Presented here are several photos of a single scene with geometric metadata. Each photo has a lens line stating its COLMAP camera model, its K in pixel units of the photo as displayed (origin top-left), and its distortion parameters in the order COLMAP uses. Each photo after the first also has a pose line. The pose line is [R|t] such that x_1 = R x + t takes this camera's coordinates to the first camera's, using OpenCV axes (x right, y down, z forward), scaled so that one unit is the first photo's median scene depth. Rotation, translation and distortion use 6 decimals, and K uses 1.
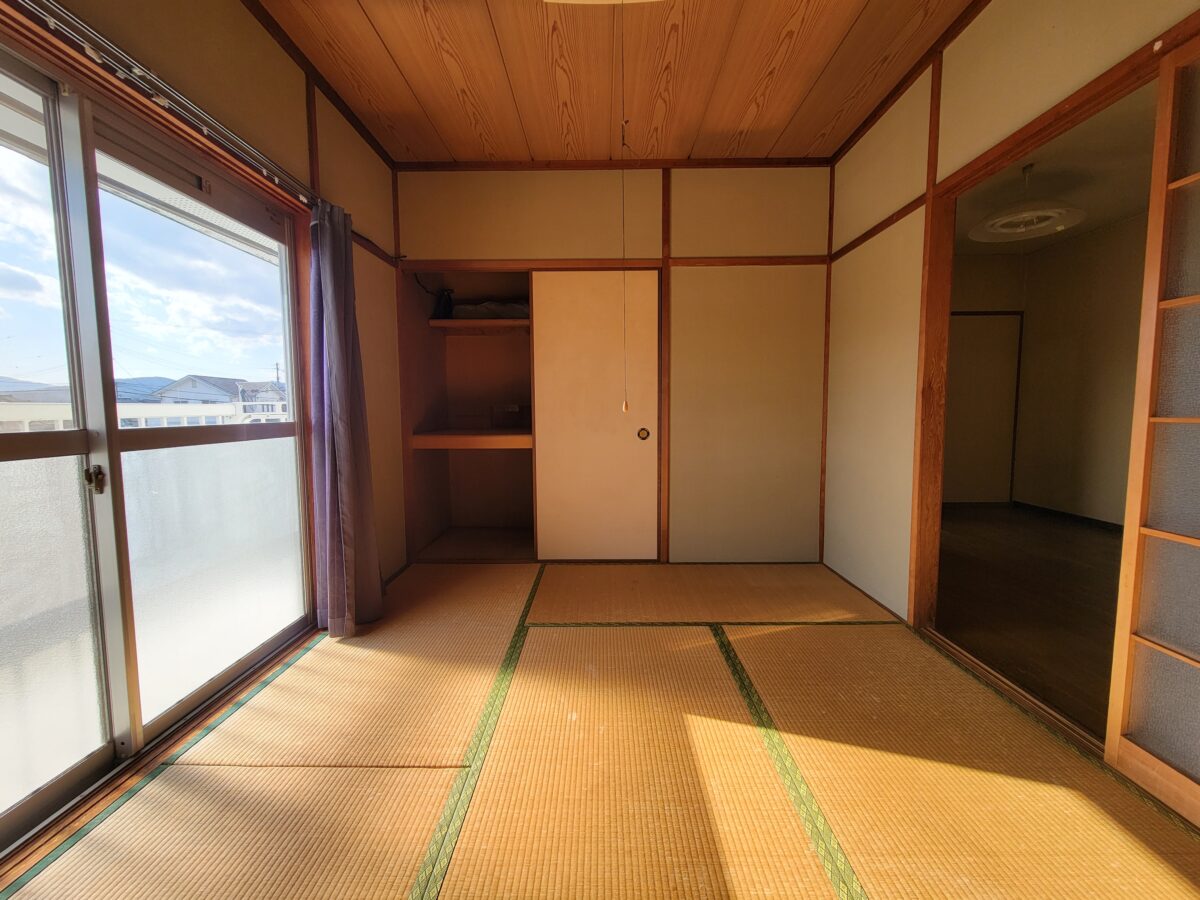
lens RADIAL K [[488.9, 0, 597.2], [0, 488.9, 450.2], [0, 0, 1]] dist [-0.000238, -0.000548]
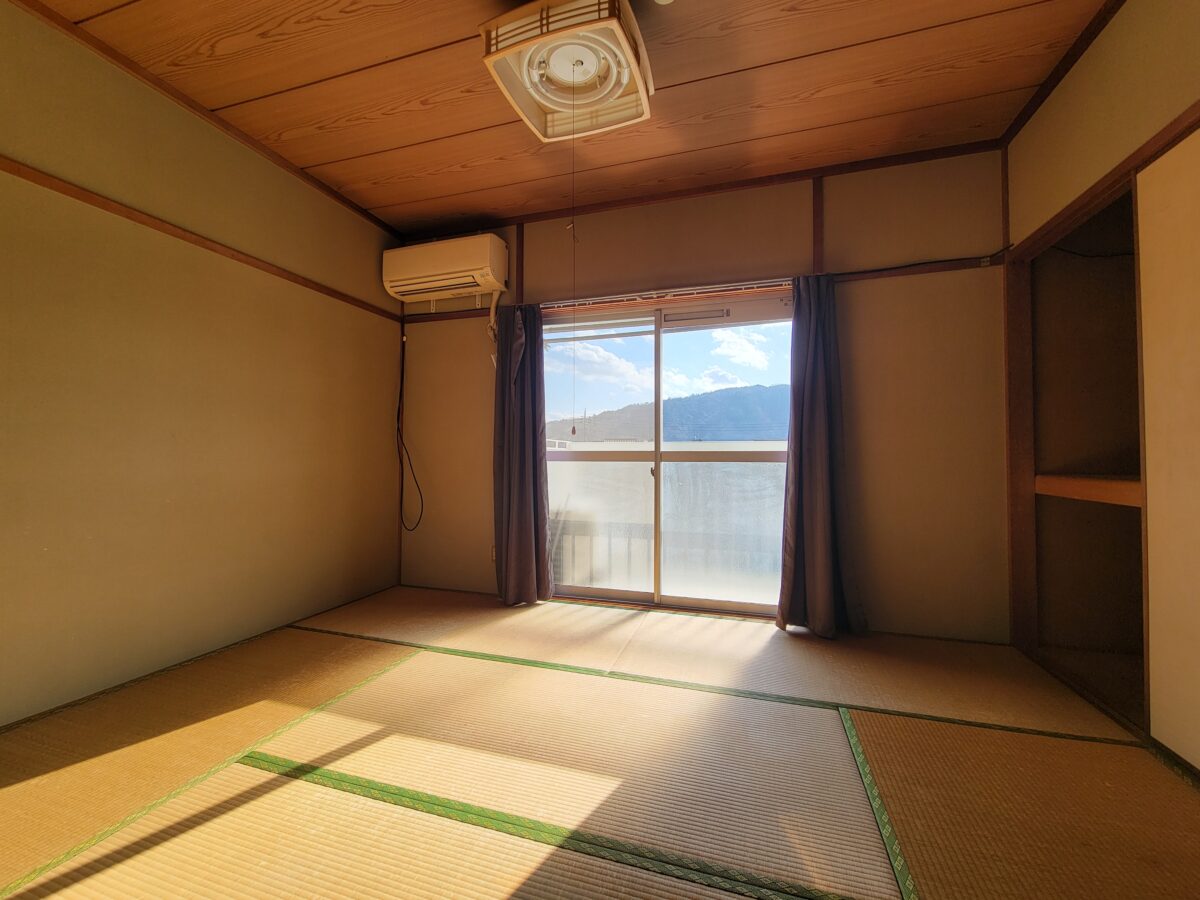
lens RADIAL K [[488.9, 0, 598.5], [0, 488.9, 450.9], [0, 0, 1]] dist [-0.000238, -0.000548]
pose [[-0.299071, -0.010134, -0.954177, 0.978452], [-0.082858, 0.996443, 0.015387, -0.045325], [0.950627, 0.083663, -0.298847, 1.122748]]
